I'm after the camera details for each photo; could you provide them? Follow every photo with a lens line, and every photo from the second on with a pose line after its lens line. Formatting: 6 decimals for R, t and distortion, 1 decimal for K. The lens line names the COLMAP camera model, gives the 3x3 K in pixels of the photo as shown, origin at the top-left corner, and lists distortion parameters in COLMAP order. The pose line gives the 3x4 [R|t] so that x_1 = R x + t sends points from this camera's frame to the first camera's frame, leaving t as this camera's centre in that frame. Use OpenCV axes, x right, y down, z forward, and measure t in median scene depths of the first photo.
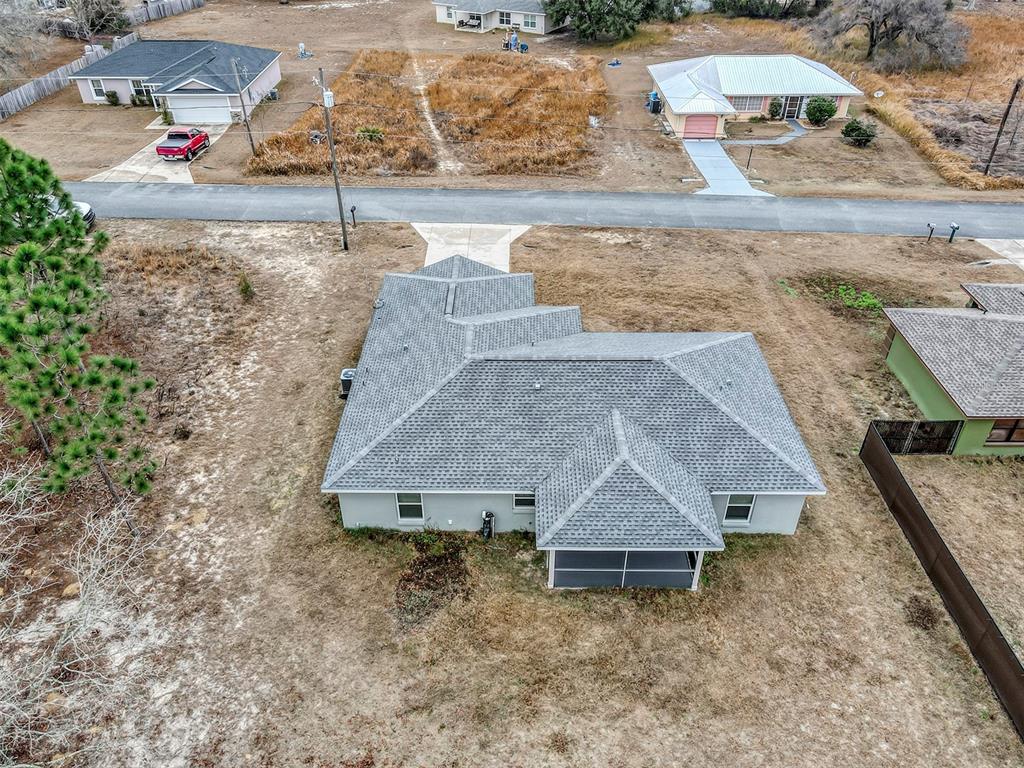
lens RADIAL K [[747.9, 0, 506.3], [0, 747.9, 385.7], [0, 0, 1]] dist [0.010316, 0.008954]
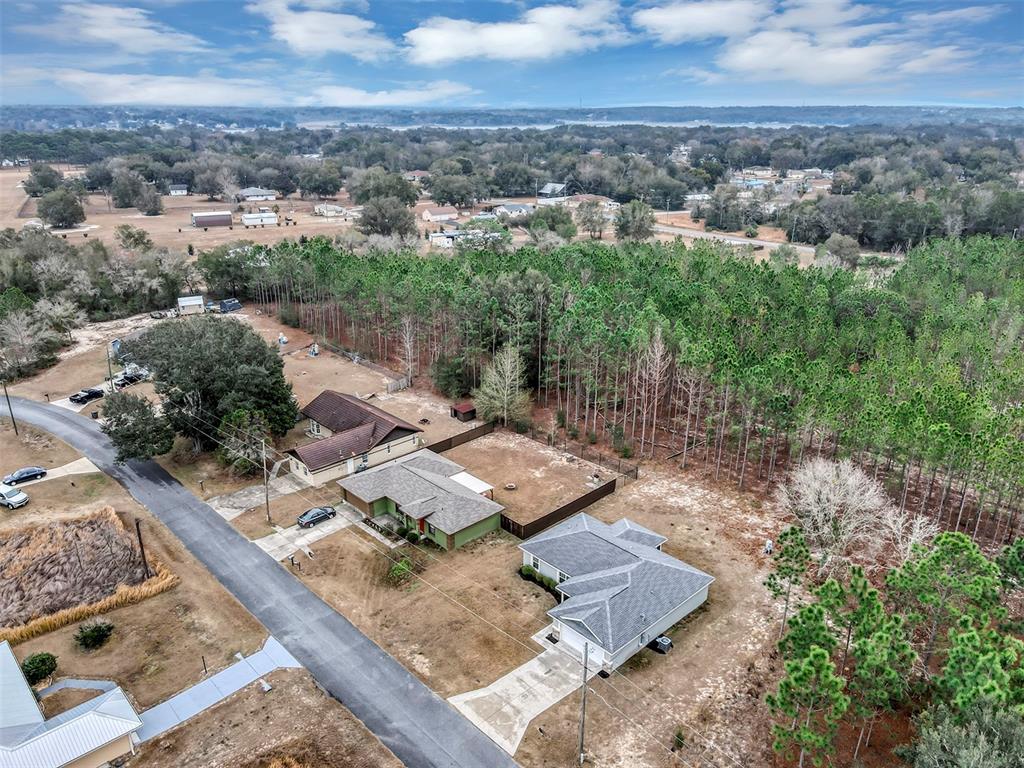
lens RADIAL K [[739.1, 0, 505.7], [0, 739.1, 405.0], [0, 0, 1]] dist [0.003079, 0.006231]
pose [[-0.691544, -0.267266, 0.671071, -1.220133], [0.429001, 0.595470, 0.679245, -2.172476], [-0.581142, 0.757617, -0.297137, 1.564902]]
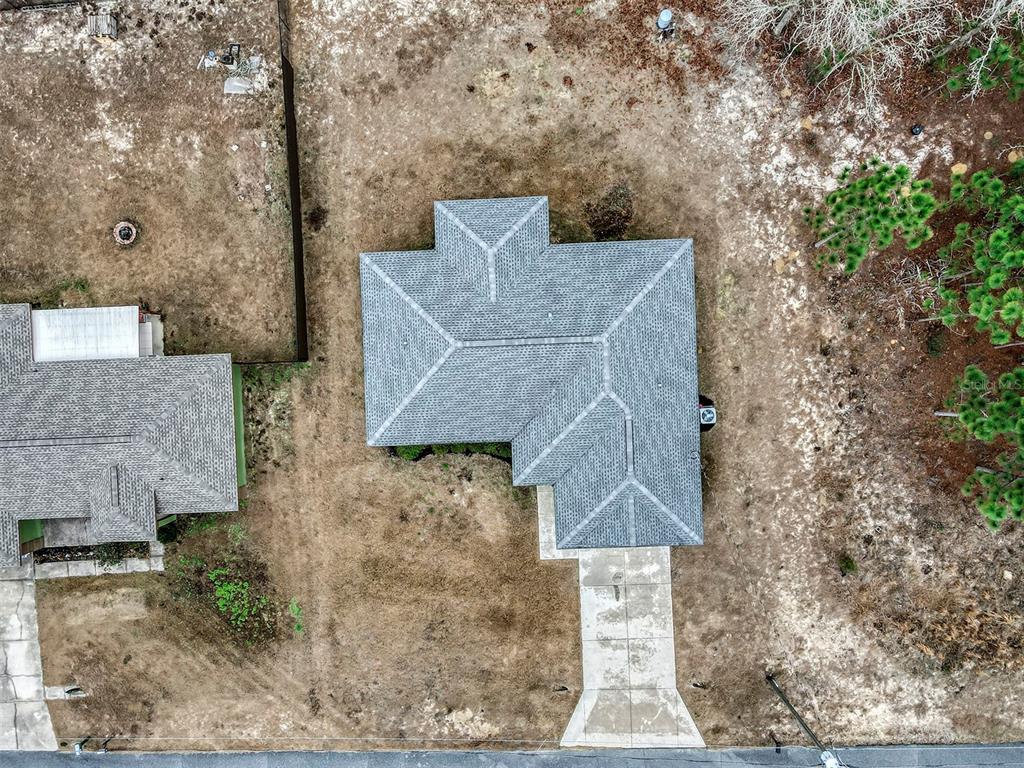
lens RADIAL K [[747.9, 0, 506.3], [0, 747.9, 385.7], [0, 0, 1]] dist [0.010316, 0.008954]
pose [[-0.997944, 0.048556, 0.041832, 0.065967], [0.004171, -0.602125, 0.798391, -1.077906], [0.063955, 0.796924, 0.600684, 0.271518]]
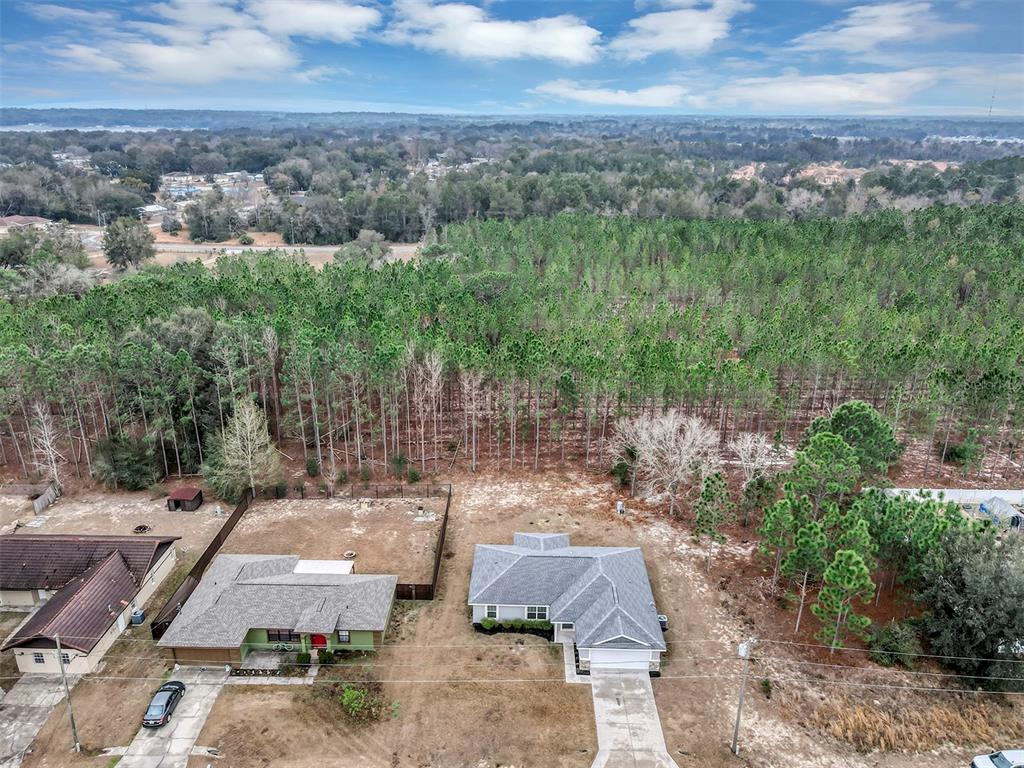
lens RADIAL K [[747.9, 0, 506.3], [0, 747.9, 385.7], [0, 0, 1]] dist [0.010316, 0.008954]
pose [[-0.999827, -0.005458, 0.017759, 0.215021], [0.011766, 0.553740, 0.832606, -2.409066], [-0.014378, 0.832672, -0.553581, 1.868178]]
